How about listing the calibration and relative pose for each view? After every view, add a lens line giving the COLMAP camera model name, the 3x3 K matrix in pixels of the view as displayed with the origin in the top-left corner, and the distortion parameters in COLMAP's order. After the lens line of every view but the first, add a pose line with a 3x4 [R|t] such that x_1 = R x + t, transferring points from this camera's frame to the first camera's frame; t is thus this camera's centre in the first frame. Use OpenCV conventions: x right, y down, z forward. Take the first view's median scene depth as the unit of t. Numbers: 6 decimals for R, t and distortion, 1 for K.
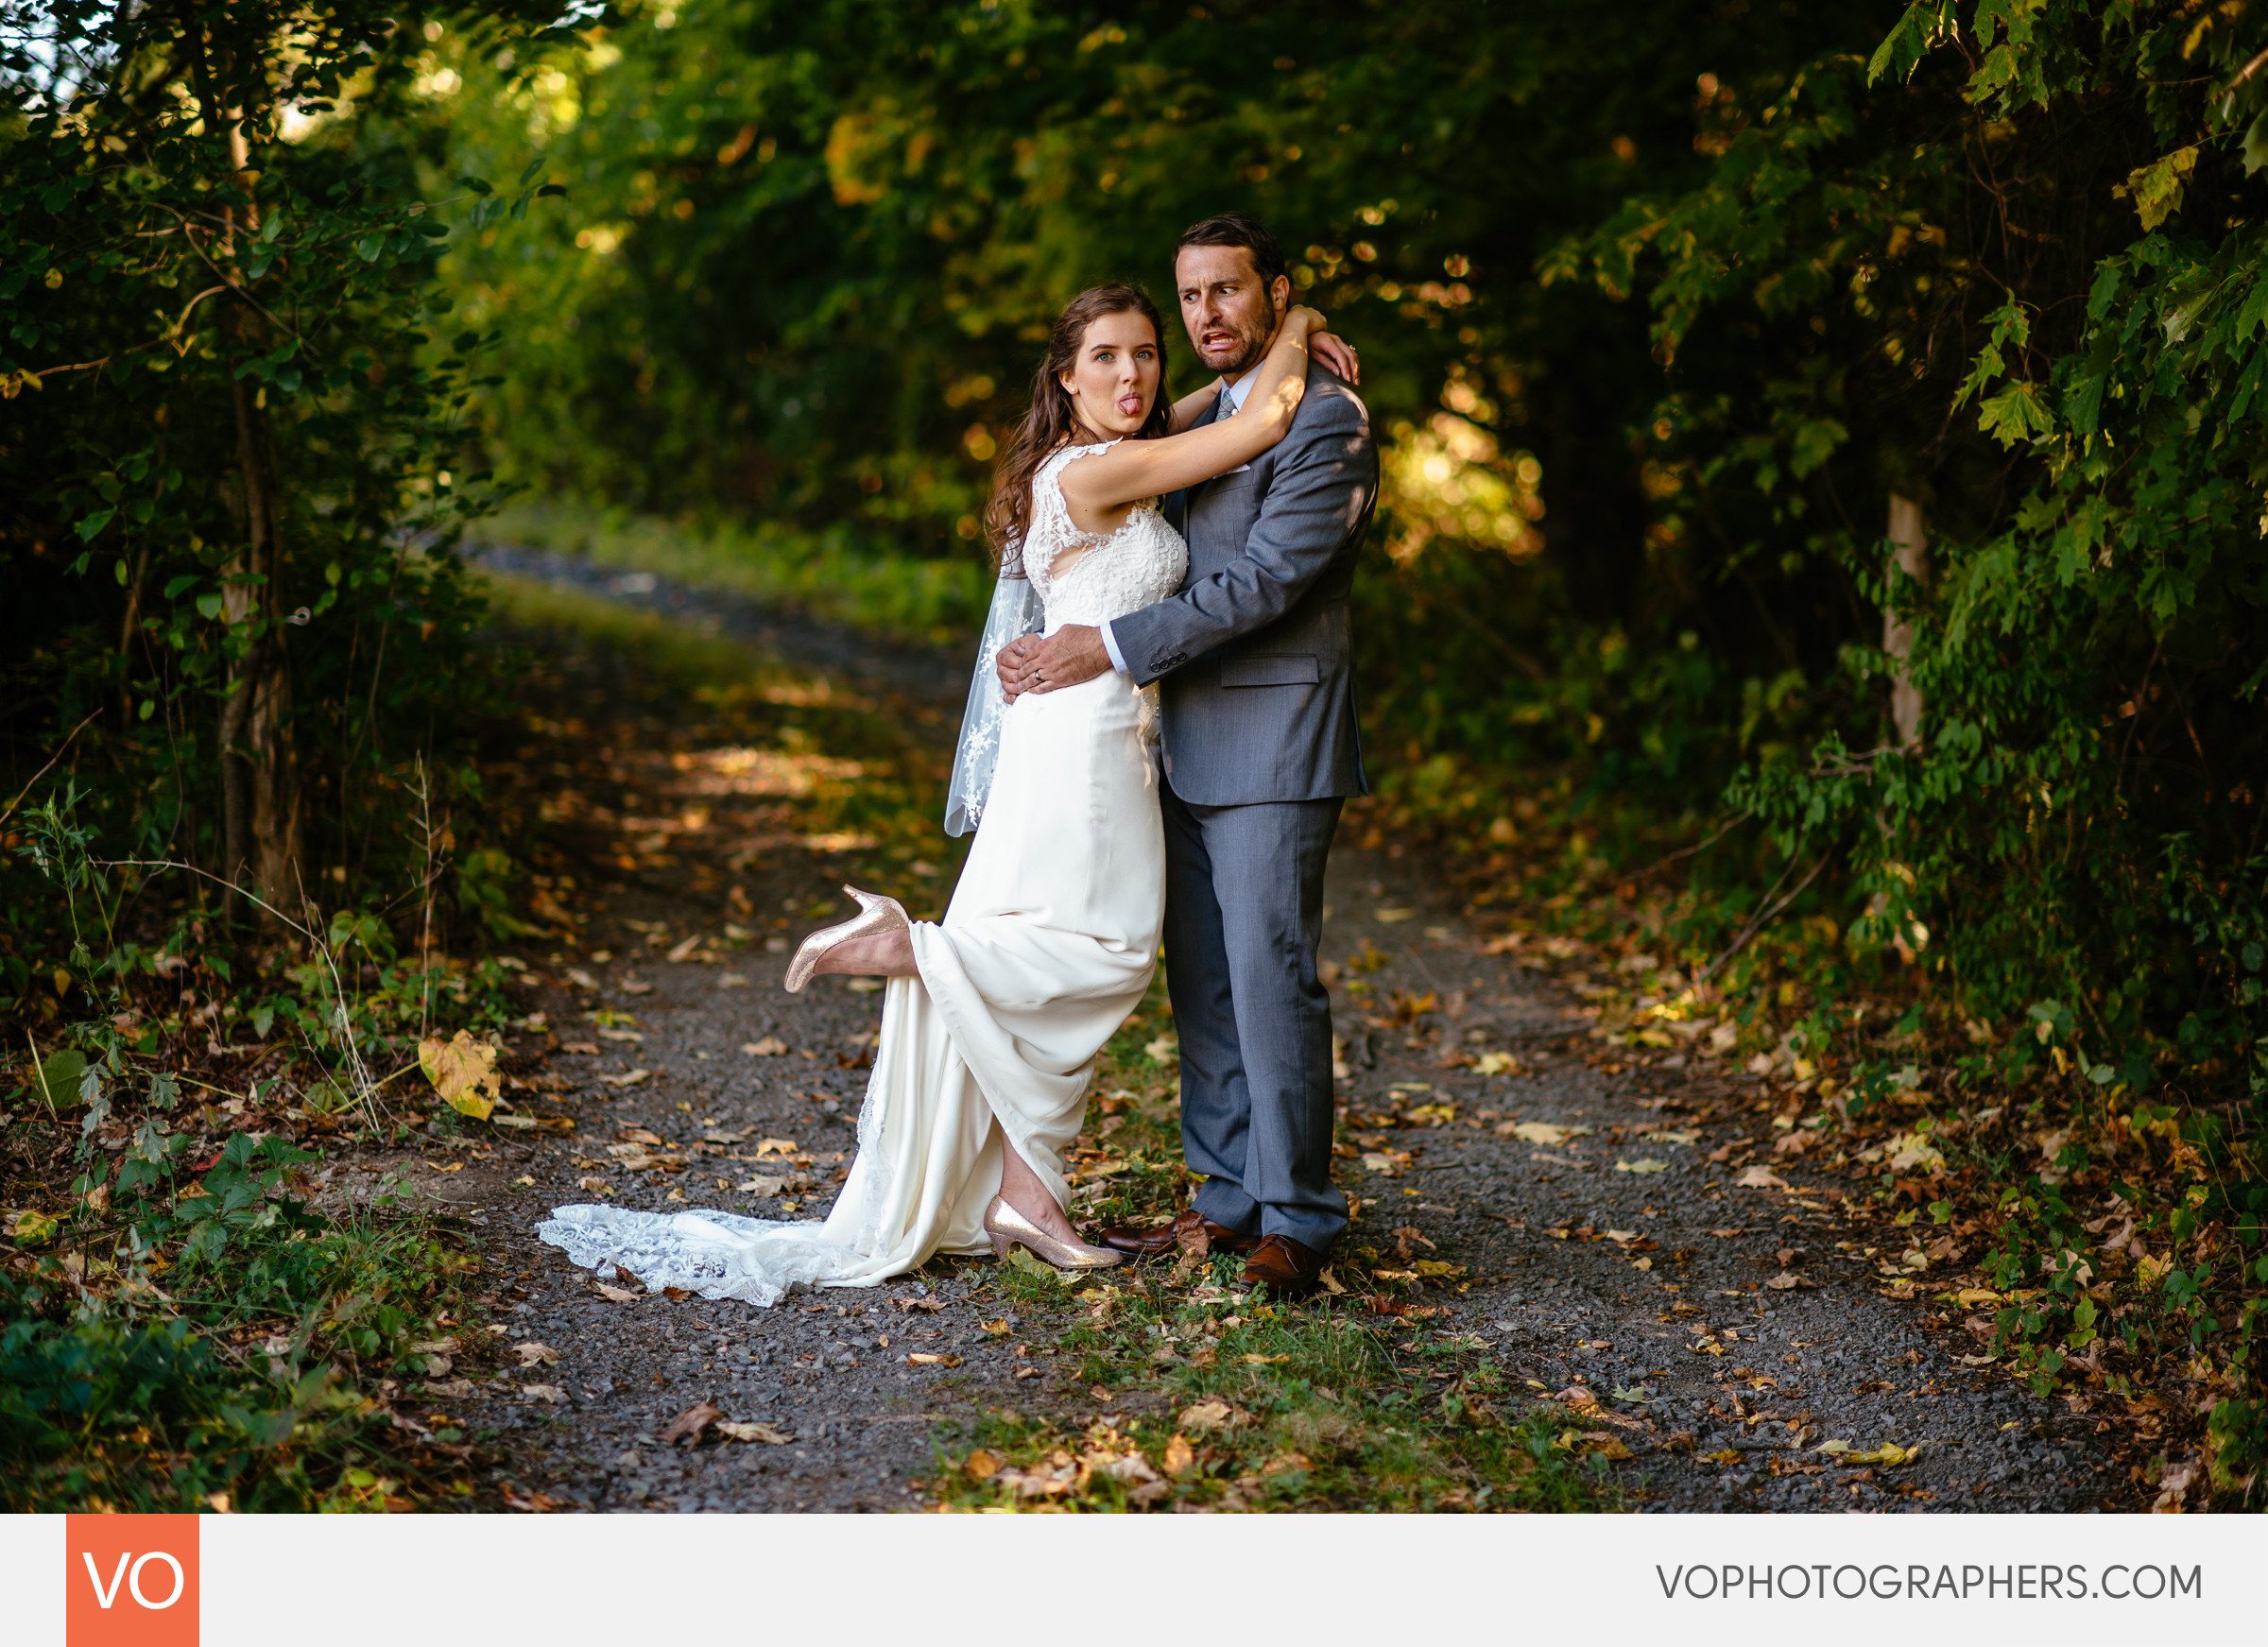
lens RADIAL K [[5899.2, 0, 1133.4], [0, 5899.2, 824.2], [0, 0, 1]] dist [-0.204586, 0.000000]
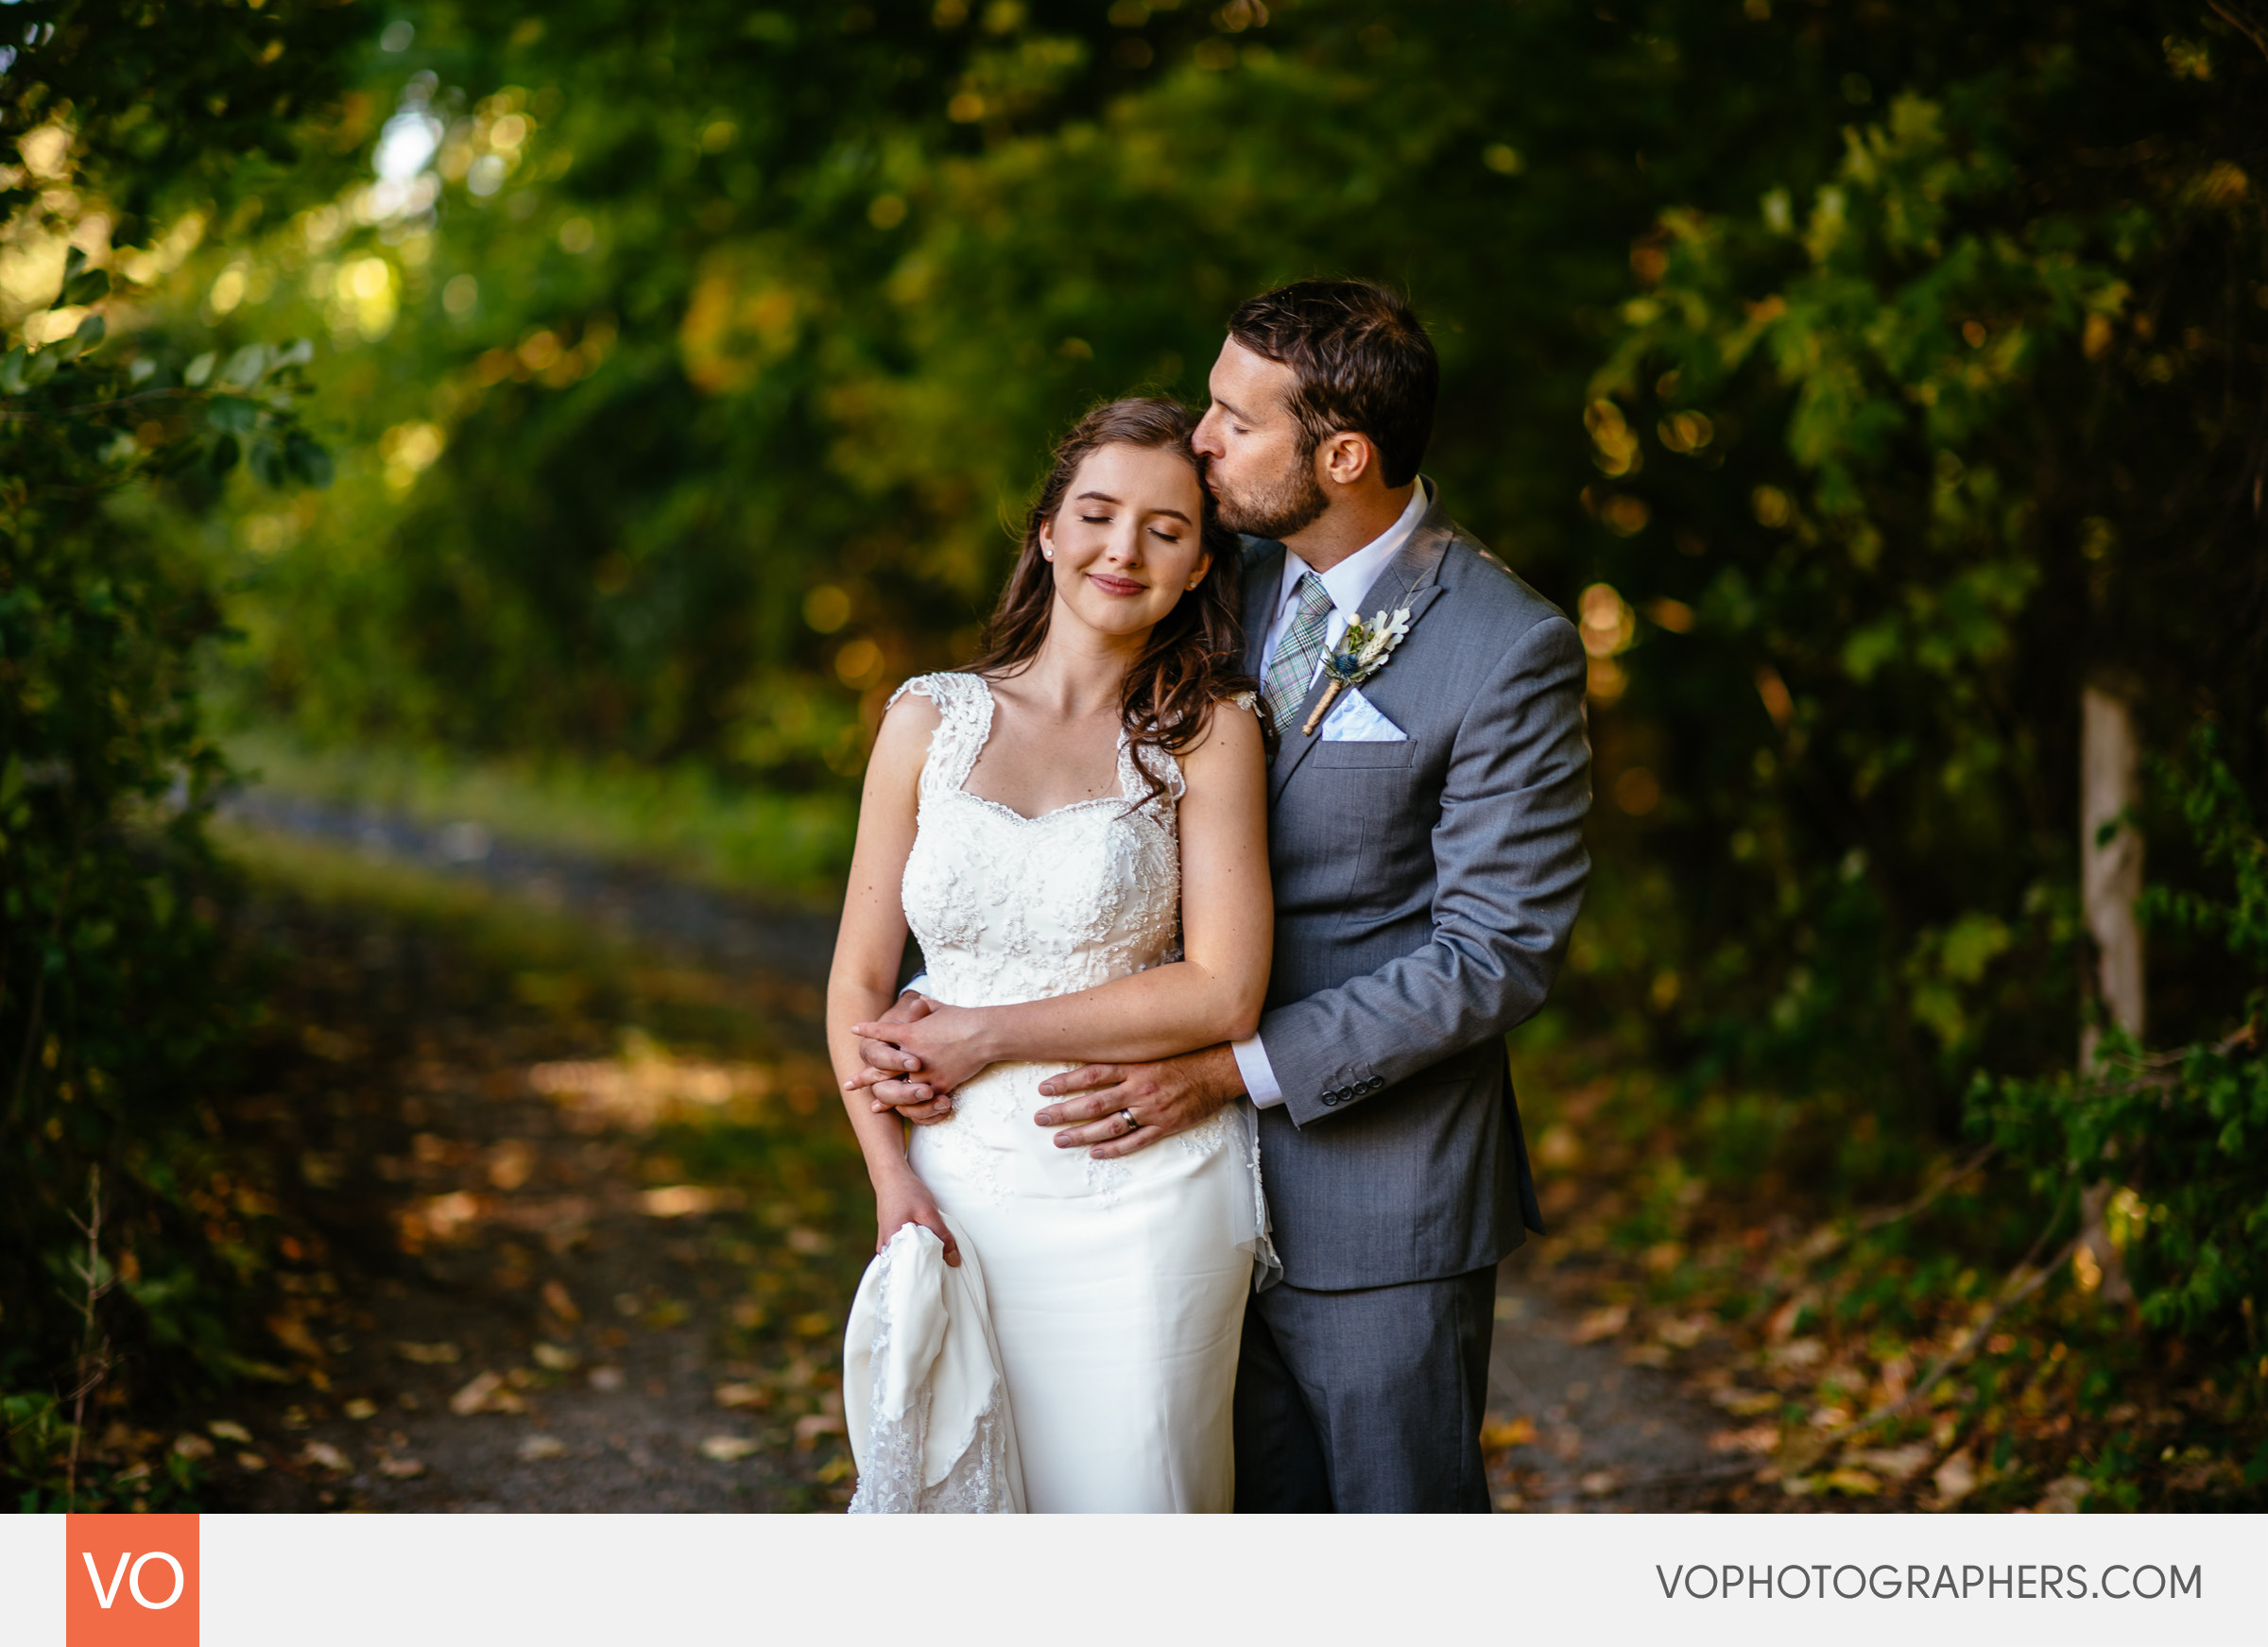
lens RADIAL K [[5899.2, 0, 1134.8], [0, 5899.2, 821.7], [0, 0, 1]] dist [-0.204586, 0.000000]
pose [[0.999162, -0.035220, 0.020877, -0.006964], [0.035944, 0.998726, -0.035407, -0.015415], [-0.019603, 0.036128, 0.999155, 0.220341]]
